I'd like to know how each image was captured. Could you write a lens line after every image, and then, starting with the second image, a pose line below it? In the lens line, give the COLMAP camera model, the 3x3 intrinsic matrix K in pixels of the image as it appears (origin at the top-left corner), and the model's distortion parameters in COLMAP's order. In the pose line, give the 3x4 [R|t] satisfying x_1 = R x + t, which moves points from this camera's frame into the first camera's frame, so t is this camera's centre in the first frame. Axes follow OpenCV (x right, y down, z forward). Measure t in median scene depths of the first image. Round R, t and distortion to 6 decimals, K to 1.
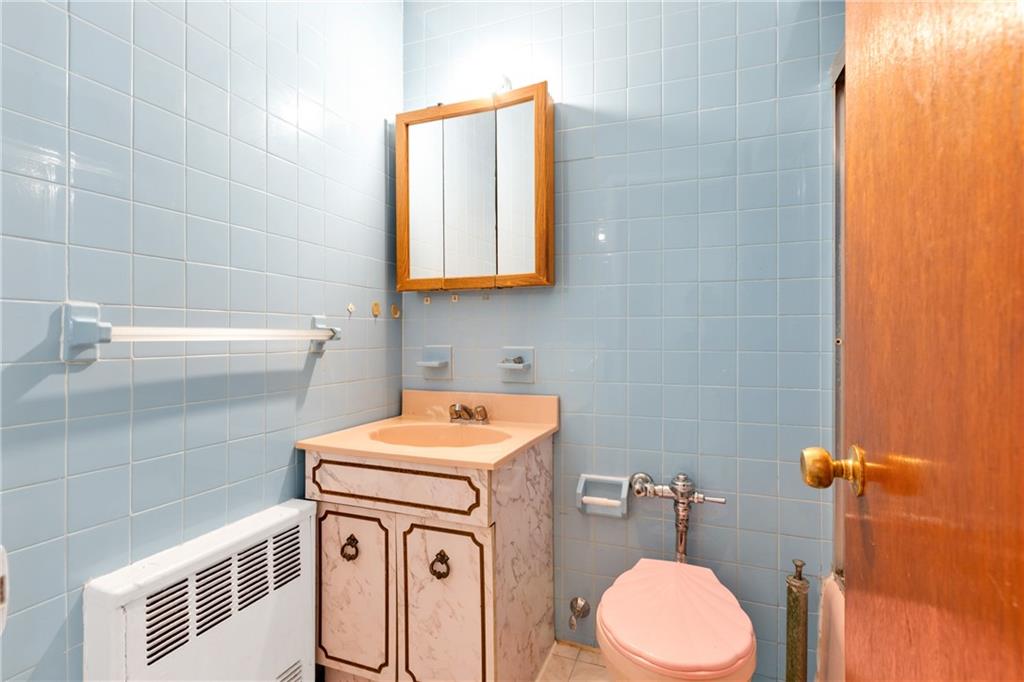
lens RADIAL K [[484.3, 0, 512.7], [0, 484.3, 324.2], [0, 0, 1]] dist [0.000393, 0.000550]
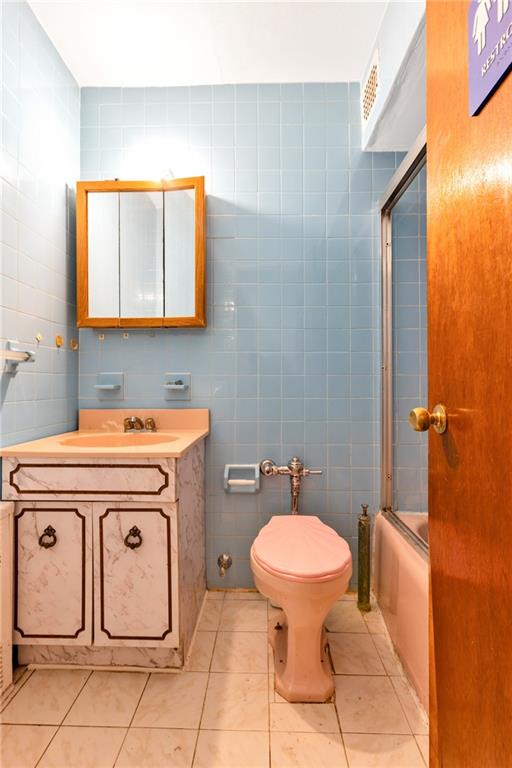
lens RADIAL K [[355.3, 0, 254.8], [0, 355.3, 373.2], [0, 0, 1]] dist [0.002458, 0.000392]
pose [[0.942052, 0.003920, 0.335445, -0.134575], [-0.001329, 0.999967, -0.007953, 0.061698], [-0.335465, 0.007047, 0.942026, 0.015384]]
